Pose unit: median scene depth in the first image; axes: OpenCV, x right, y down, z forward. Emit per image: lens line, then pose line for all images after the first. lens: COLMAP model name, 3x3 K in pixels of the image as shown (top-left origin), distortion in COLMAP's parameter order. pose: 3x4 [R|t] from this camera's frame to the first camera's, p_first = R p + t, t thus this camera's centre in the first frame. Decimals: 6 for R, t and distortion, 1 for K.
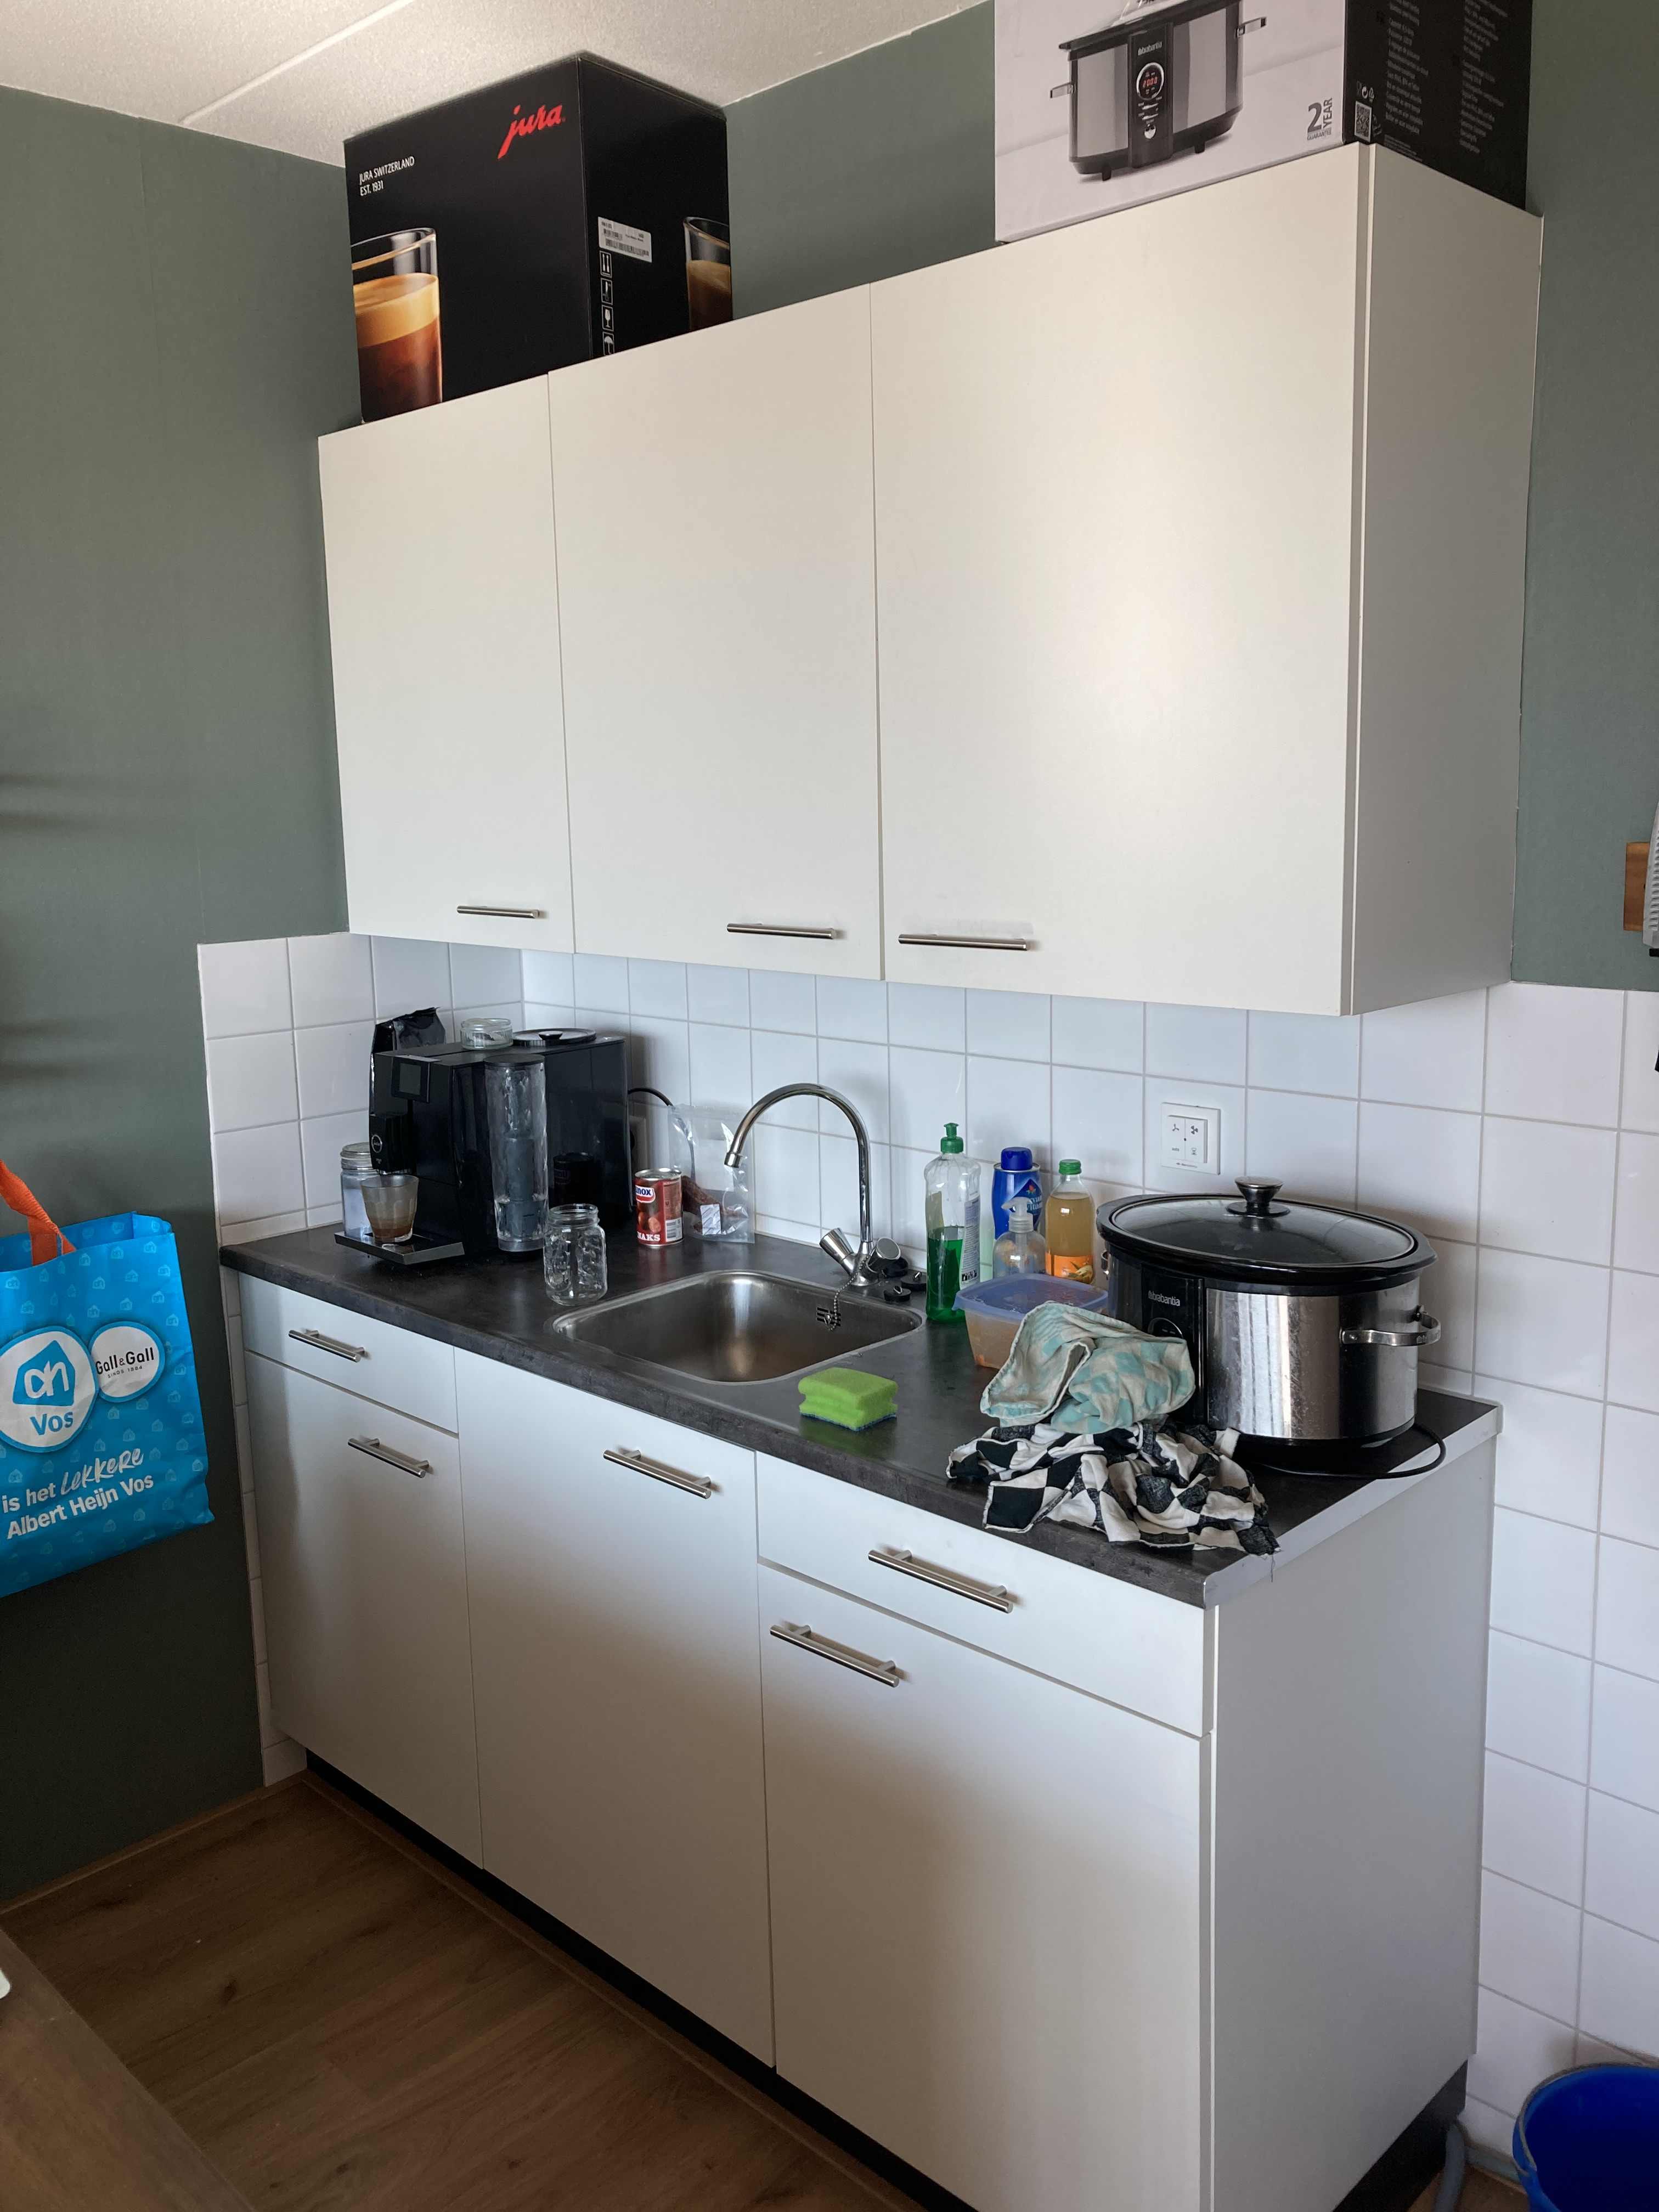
lens RADIAL K [[1811.1, 0, 829.9], [0, 1811.1, 1080.4], [0, 0, 1]] dist [0.007313, 0.006665]
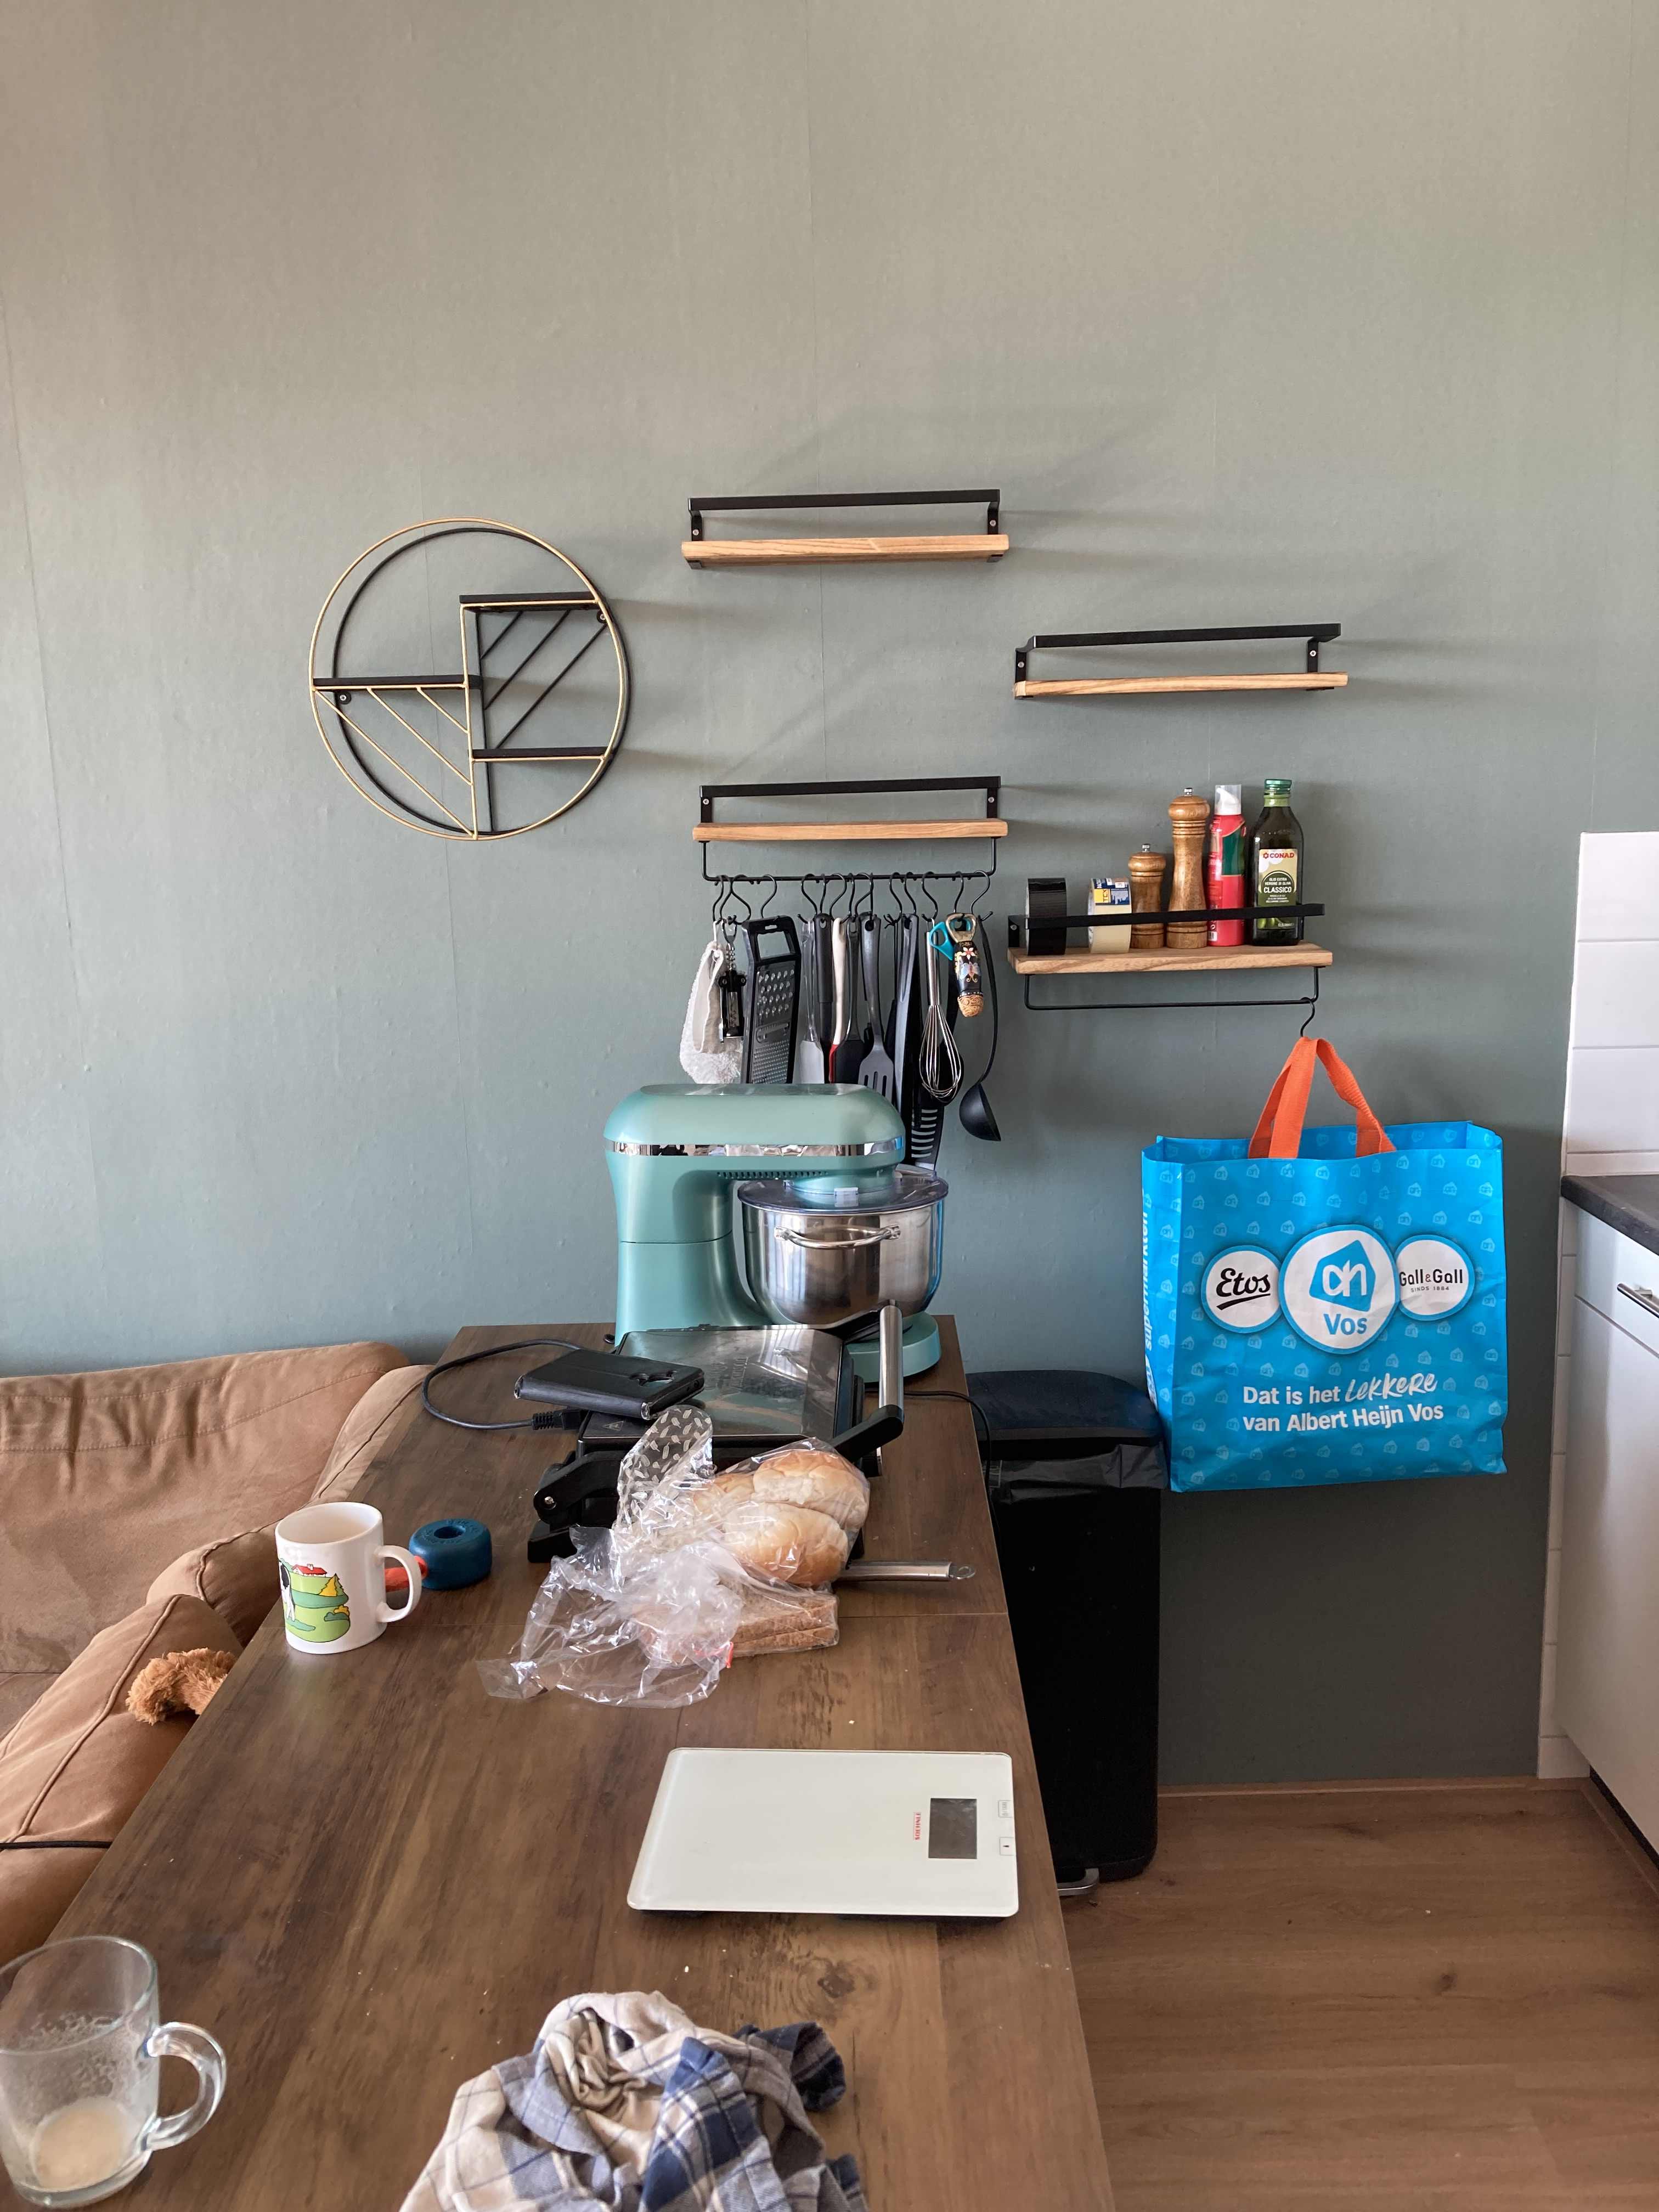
lens RADIAL K [[1811.1, 0, 829.9], [0, 1811.1, 1080.4], [0, 0, 1]] dist [0.007313, 0.006665]
pose [[0.706344, 0.133056, -0.695251, 0.024114], [-0.106188, 0.990978, 0.081770, 0.011924], [0.699859, 0.016069, 0.714101, 0.124084]]
